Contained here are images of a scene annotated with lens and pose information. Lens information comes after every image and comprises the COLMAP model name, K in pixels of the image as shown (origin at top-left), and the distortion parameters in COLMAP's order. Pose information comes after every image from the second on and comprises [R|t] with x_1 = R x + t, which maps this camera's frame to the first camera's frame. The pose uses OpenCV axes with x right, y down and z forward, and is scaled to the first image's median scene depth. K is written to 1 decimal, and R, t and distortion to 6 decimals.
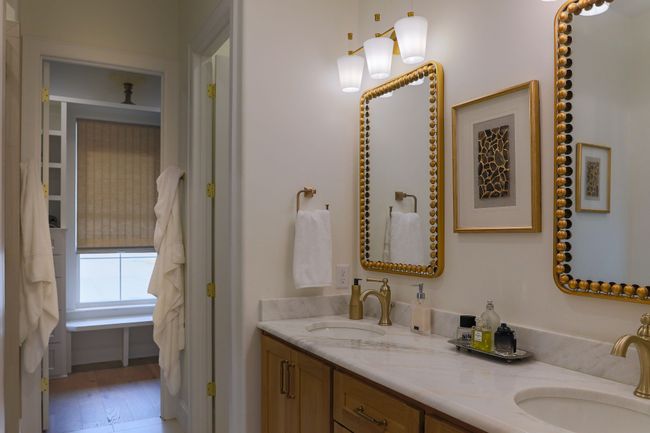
lens RADIAL K [[483.4, 0, 325.0], [0, 483.4, 216.5], [0, 0, 1]] dist [-0.039257, 0.002411]
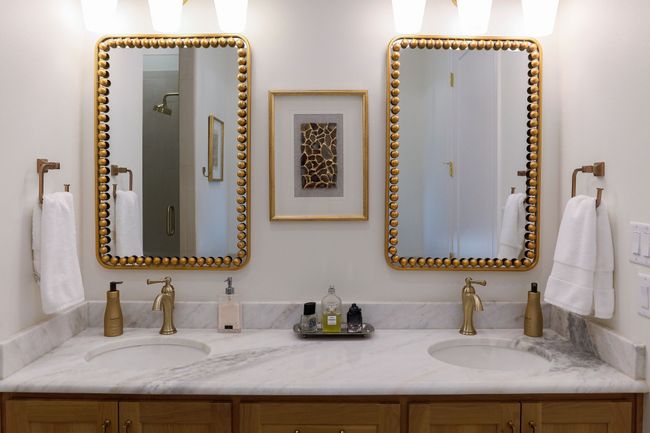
lens RADIAL K [[490.6, 0, 325.2], [0, 490.6, 179.4], [0, 0, 1]] dist [-0.038220, 0.001952]
pose [[0.493464, 0.003091, 0.869761, -0.590216], [-0.030115, 0.999455, 0.013534, -0.073580], [-0.869245, -0.032871, 0.493288, 0.448562]]
